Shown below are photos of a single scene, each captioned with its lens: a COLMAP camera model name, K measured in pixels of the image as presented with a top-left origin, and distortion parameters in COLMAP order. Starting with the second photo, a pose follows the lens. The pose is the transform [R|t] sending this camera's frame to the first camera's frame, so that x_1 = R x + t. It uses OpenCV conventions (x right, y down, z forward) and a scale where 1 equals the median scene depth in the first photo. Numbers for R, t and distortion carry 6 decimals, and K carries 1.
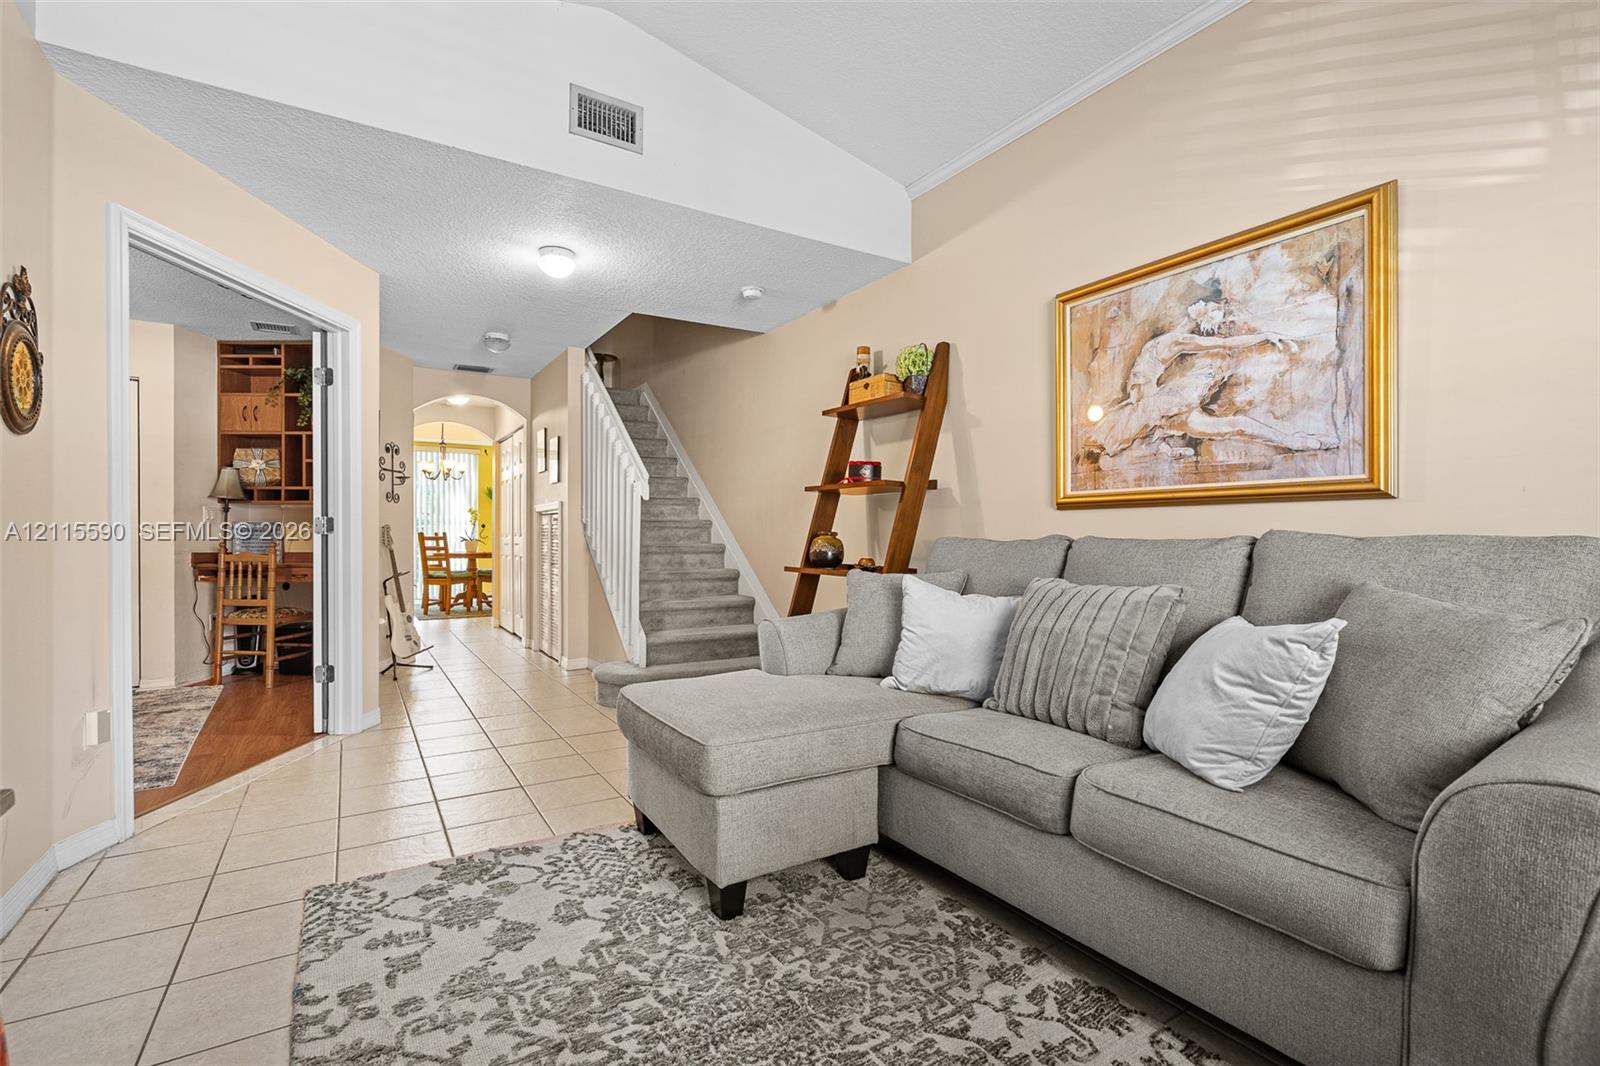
lens RADIAL K [[726.5, 0, 799.2], [0, 726.5, 533.9], [0, 0, 1]] dist [-0.003626, -0.000134]
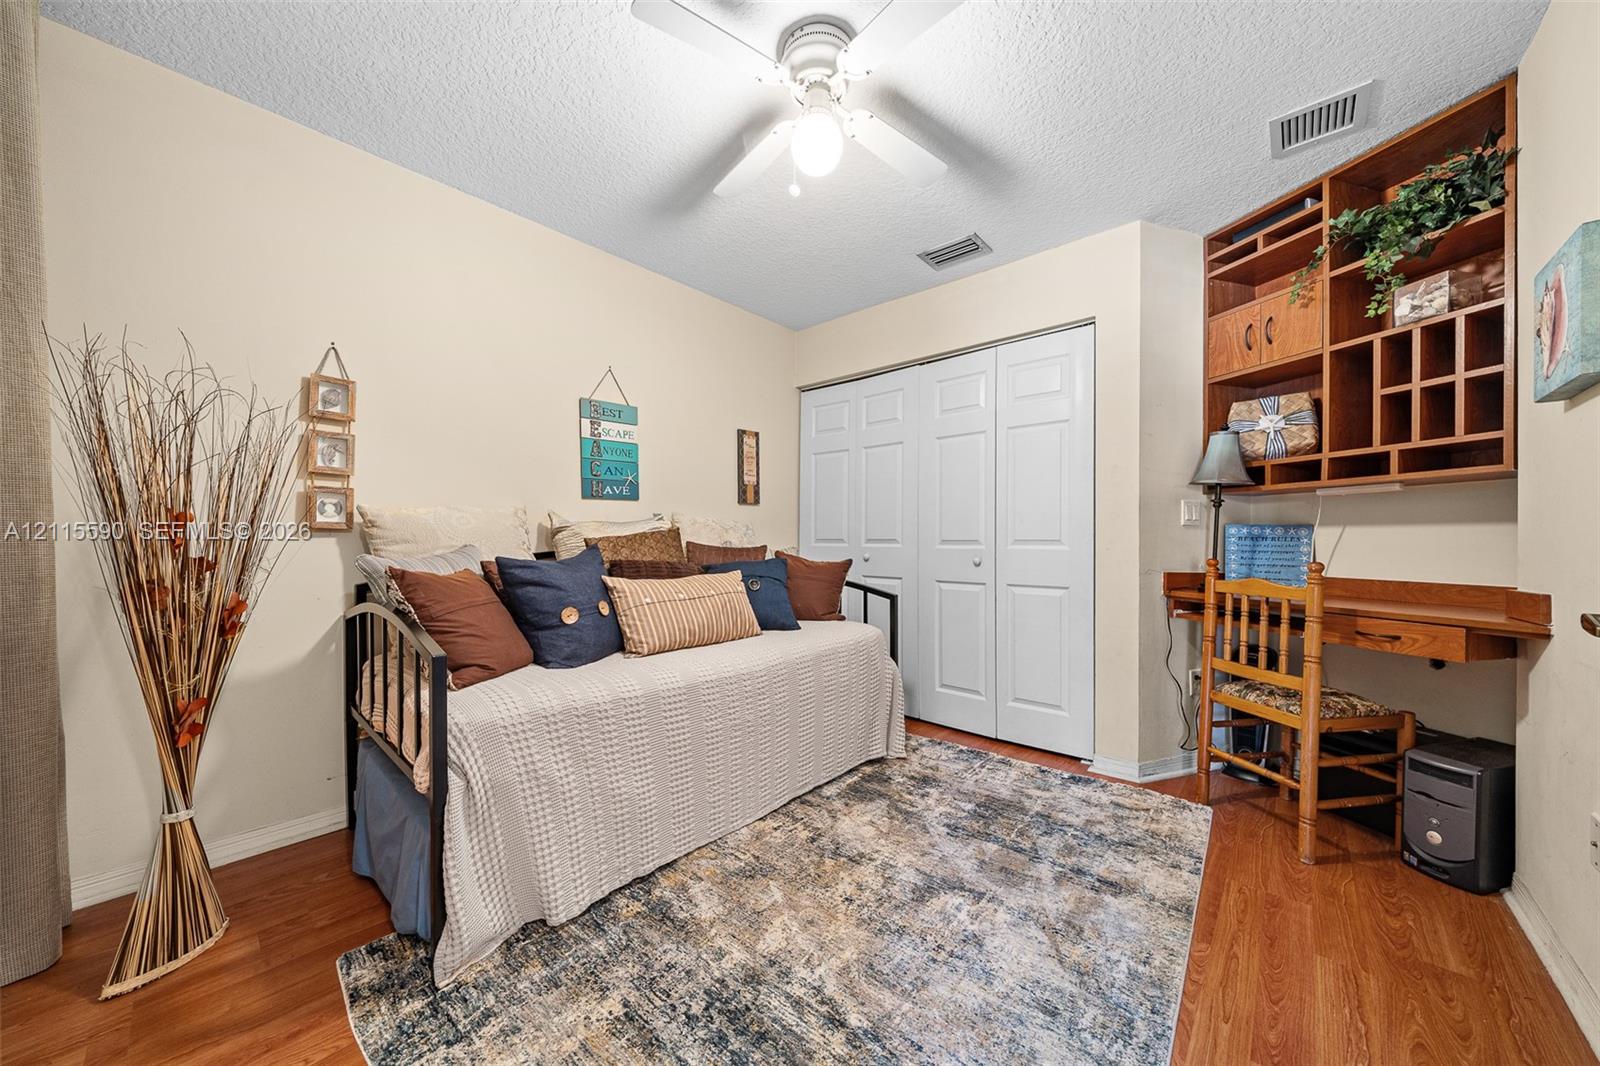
lens RADIAL K [[550.3, 0, 800.2], [0, 550.3, 543.3], [0, 0, 1]] dist [-0.006402, 0.000105]
pose [[0.267386, 0.005078, -0.963576, -0.359198], [-0.003299, 0.999985, 0.004355, -0.000734], [0.963584, 0.002015, 0.267398, 0.440274]]
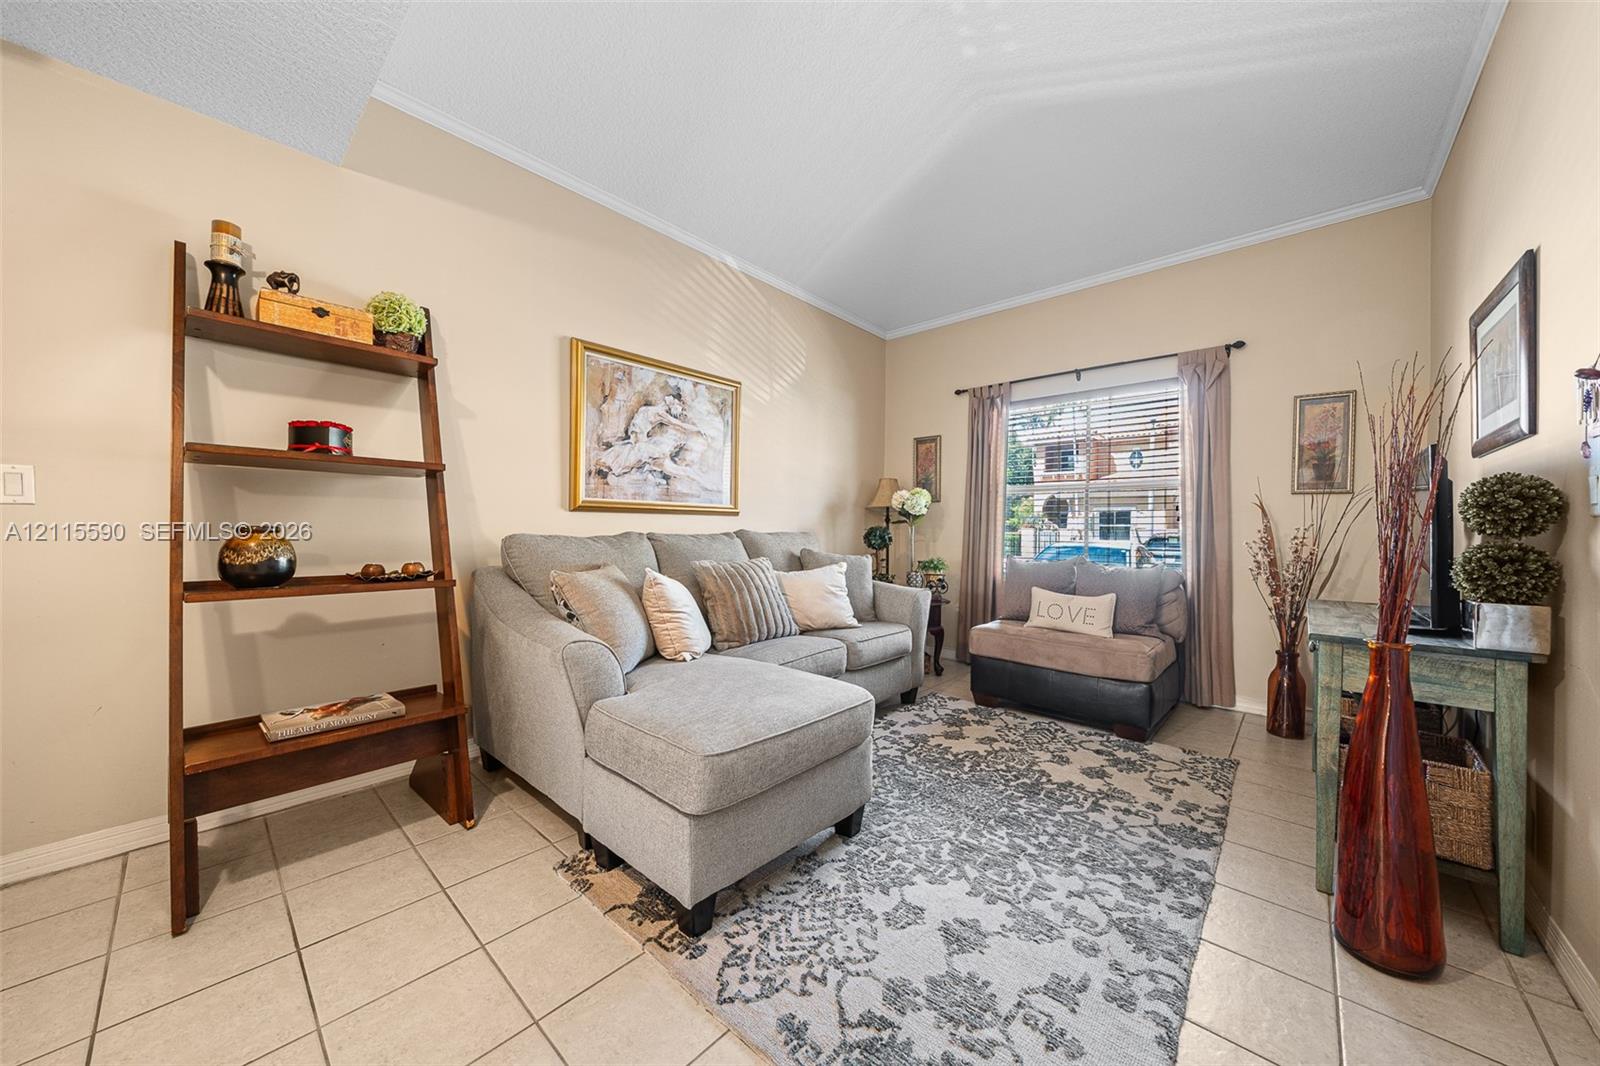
lens RADIAL K [[550.3, 0, 797.3], [0, 550.3, 529.7], [0, 0, 1]] dist [-0.006402, 0.000105]
pose [[-0.272052, -0.007008, 0.962257, -1.179254], [-0.010694, 0.999934, 0.004259, -0.016543], [-0.962223, -0.009132, -0.272109, 1.591585]]
